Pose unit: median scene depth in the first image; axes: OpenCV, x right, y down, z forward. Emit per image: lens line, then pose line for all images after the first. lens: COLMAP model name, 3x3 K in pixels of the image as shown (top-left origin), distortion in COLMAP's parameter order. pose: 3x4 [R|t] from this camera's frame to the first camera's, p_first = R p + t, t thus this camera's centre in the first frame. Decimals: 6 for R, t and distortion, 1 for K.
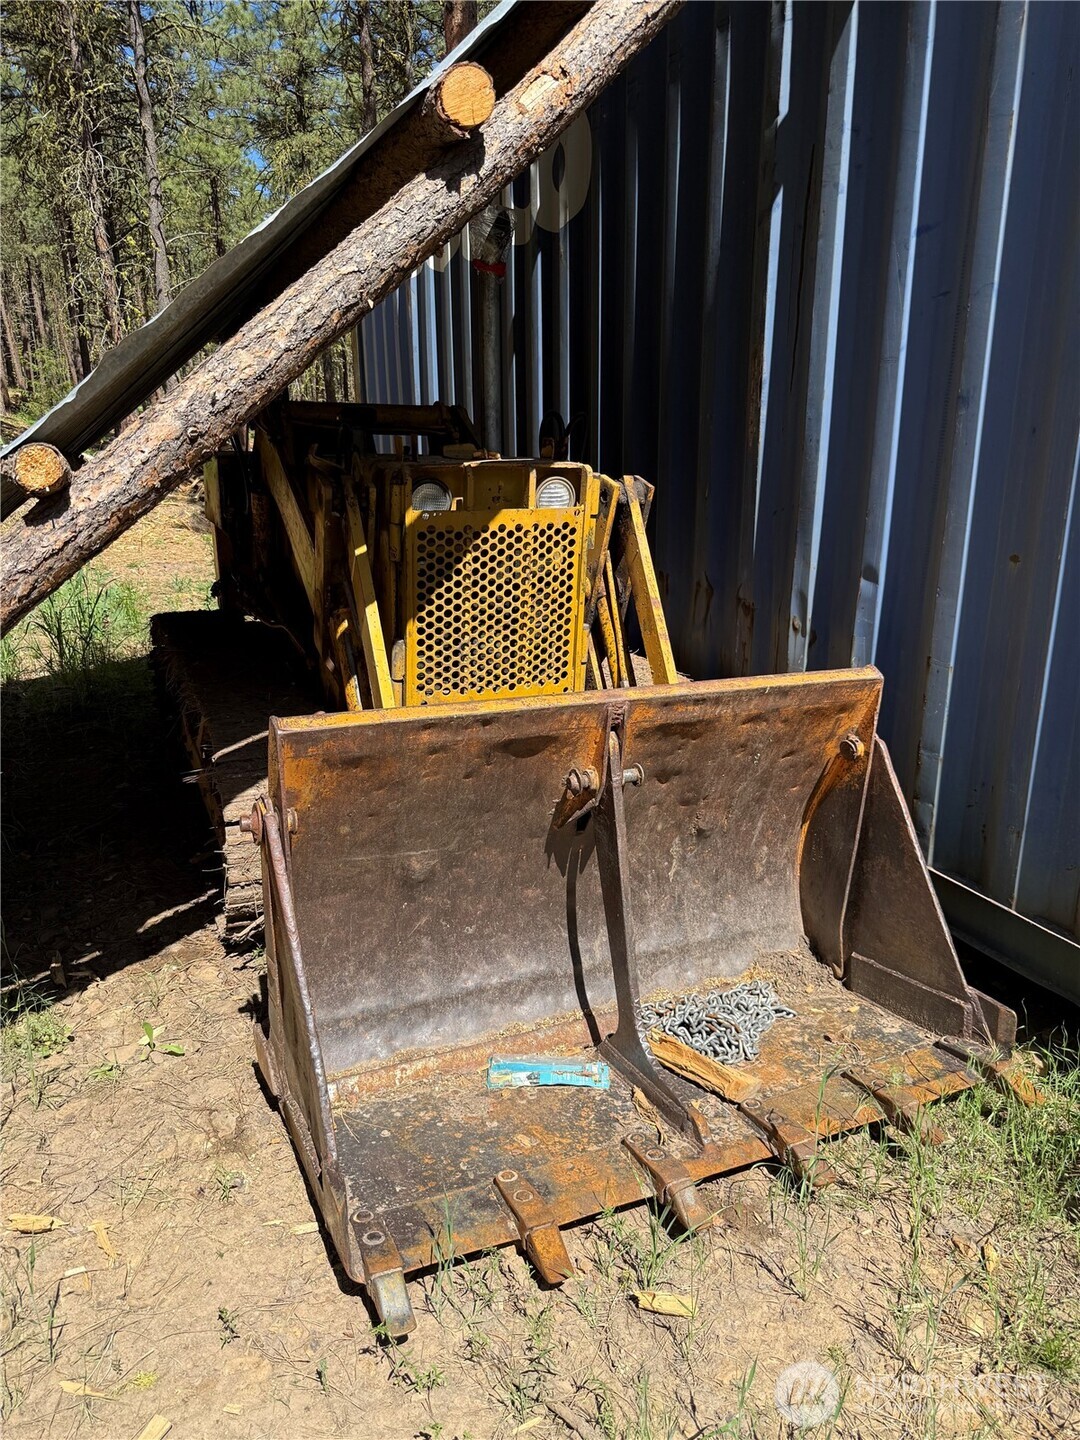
lens RADIAL K [[1004.1, 0, 540.0], [0, 1004.1, 720.0], [0, 0, 1]] dist [0.112128, -0.181784]
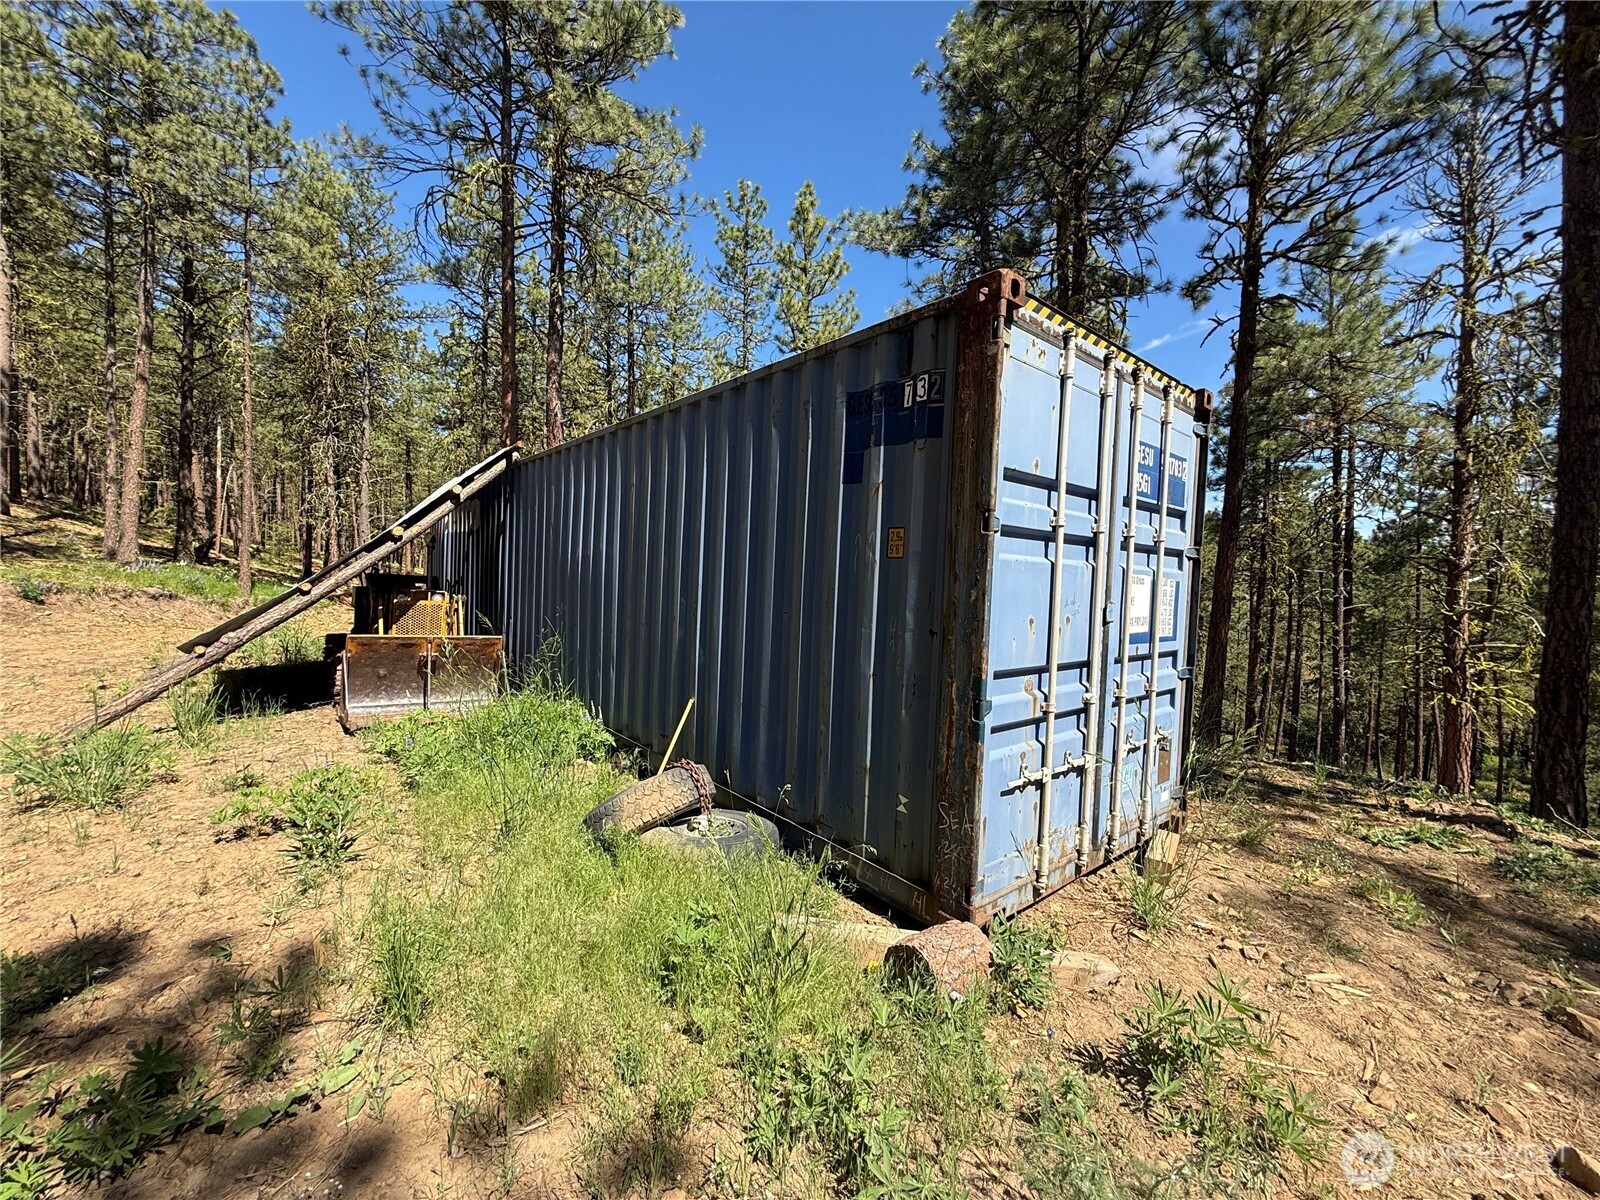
lens RADIAL K [[633.3, 0, 800.0], [0, 633.3, 600.0], [0, 0, 1]] dist [-0.001109, 0.000211]
pose [[0.964157, 0.038098, 0.262582, 0.385459], [0.029819, 0.967810, -0.249910, 0.245638], [-0.263650, 0.248782, 0.931985, -0.930973]]
